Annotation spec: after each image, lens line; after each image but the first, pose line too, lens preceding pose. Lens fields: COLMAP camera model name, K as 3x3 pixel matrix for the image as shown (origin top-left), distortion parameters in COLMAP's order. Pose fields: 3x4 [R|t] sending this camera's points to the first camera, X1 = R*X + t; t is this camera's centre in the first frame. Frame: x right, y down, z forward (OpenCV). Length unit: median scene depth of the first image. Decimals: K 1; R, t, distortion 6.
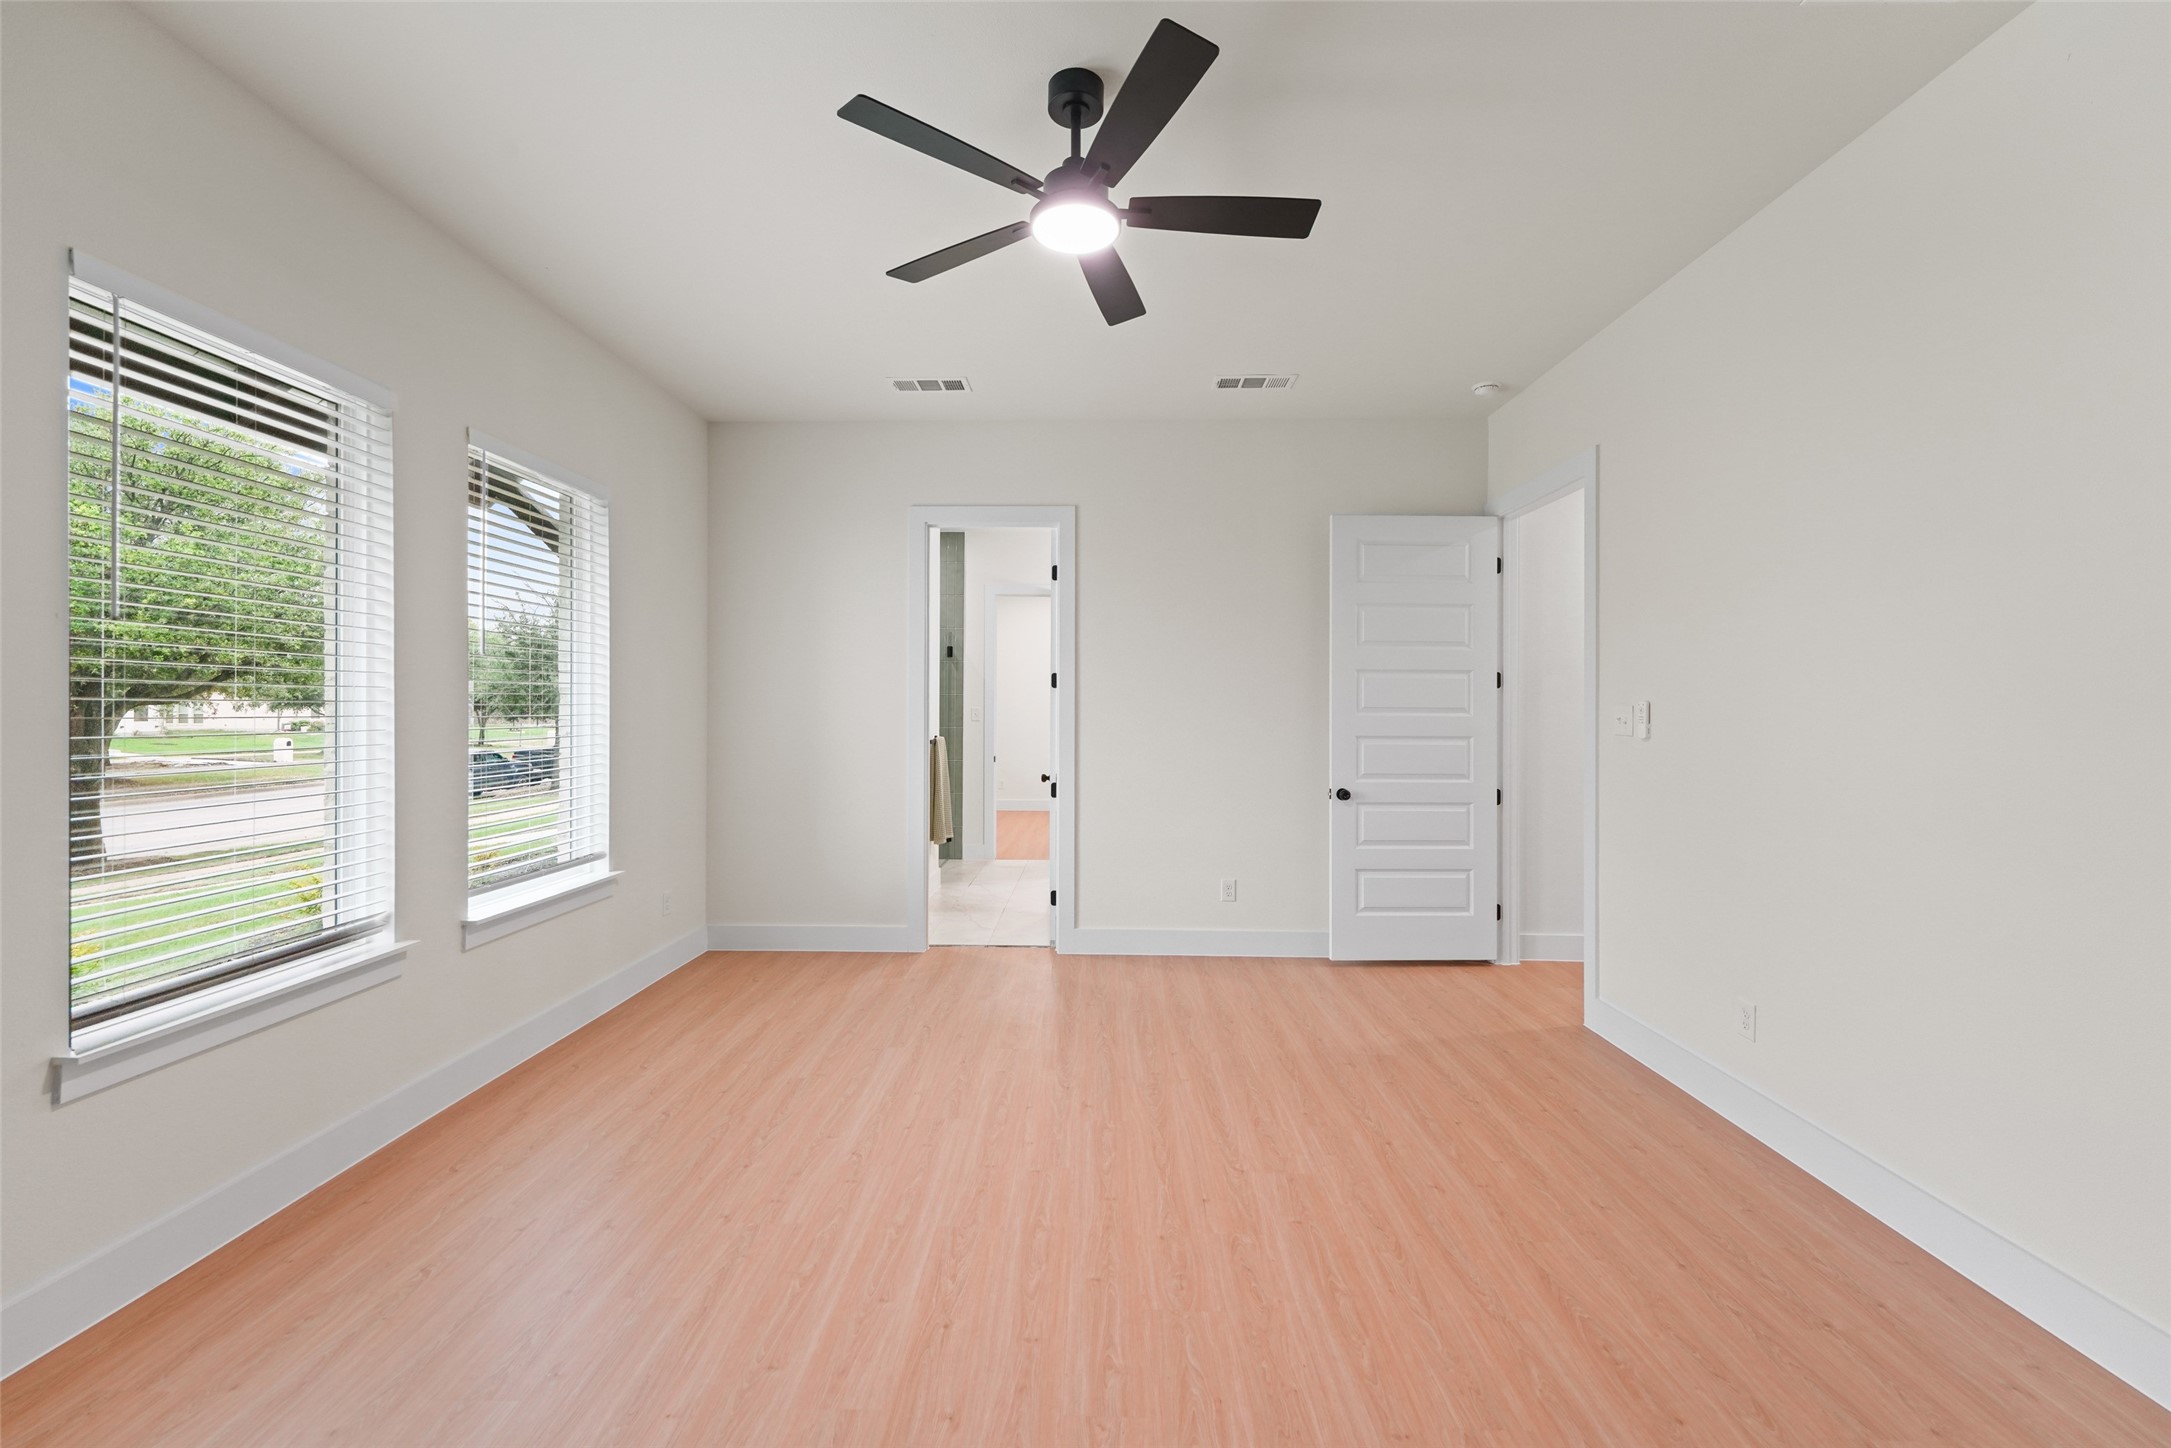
lens RADIAL K [[874.0, 0, 1061.5], [0, 874.0, 725.0], [0, 0, 1]] dist [-0.000783, -0.000125]
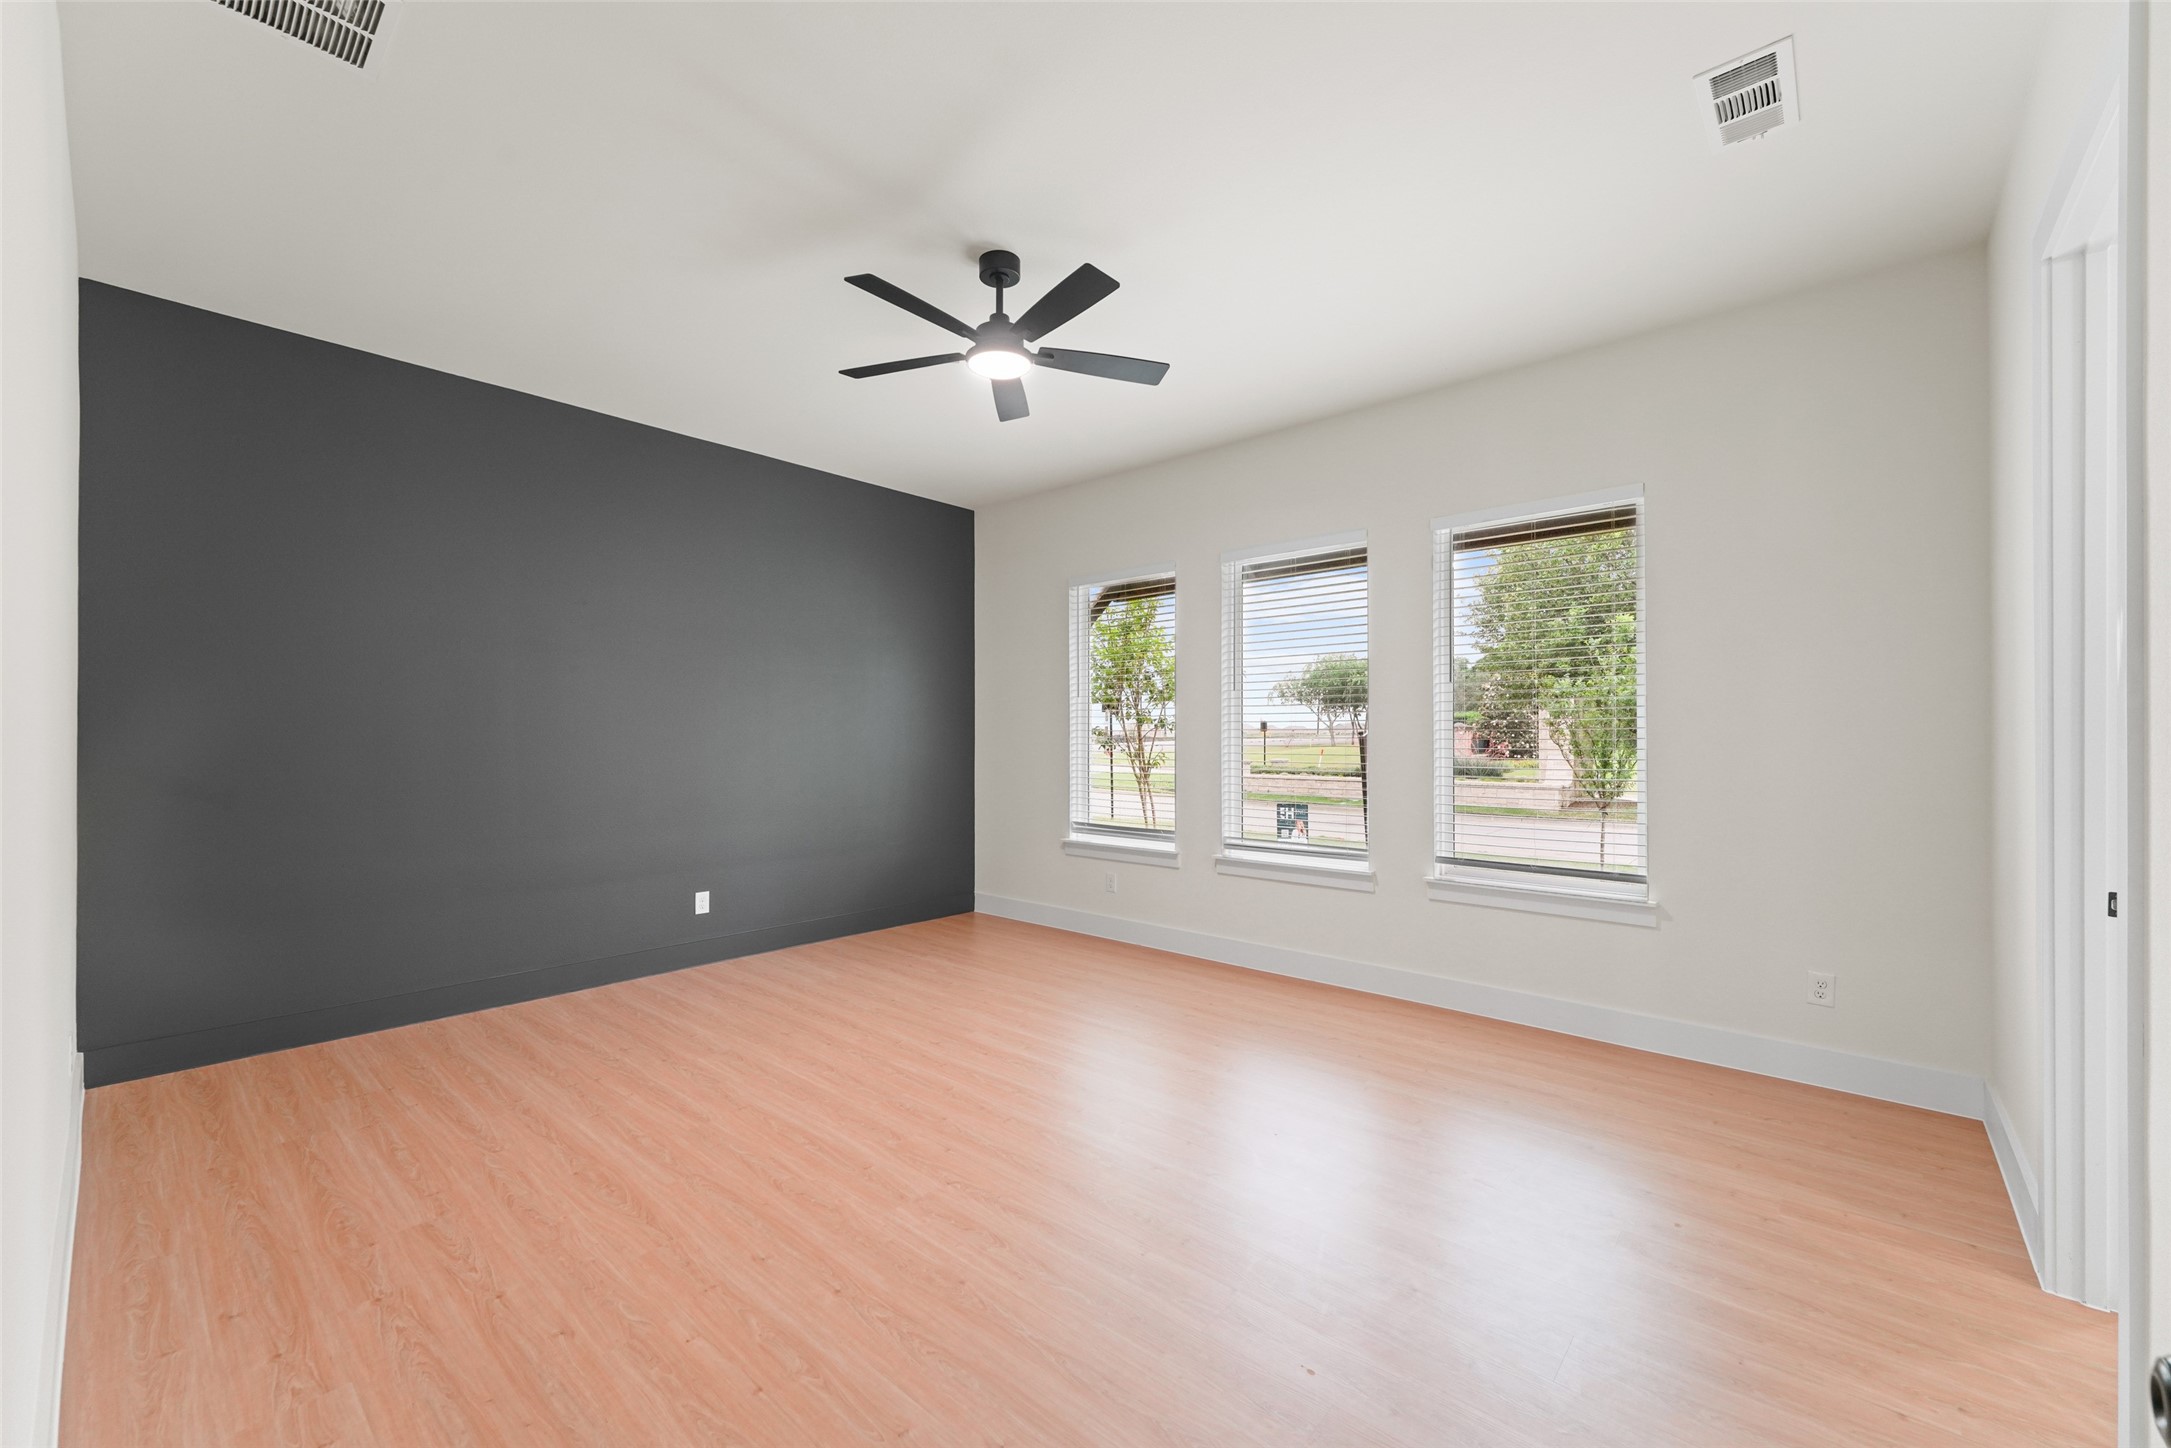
lens RADIAL K [[874.0, 0, 1061.5], [0, 874.0, 725.0], [0, 0, 1]] dist [-0.000783, -0.000125]
pose [[-0.648349, -0.013442, -0.761225, 0.969665], [-0.018389, 0.999829, -0.001993, 0.002566], [0.761122, 0.012706, -0.648485, 1.913307]]
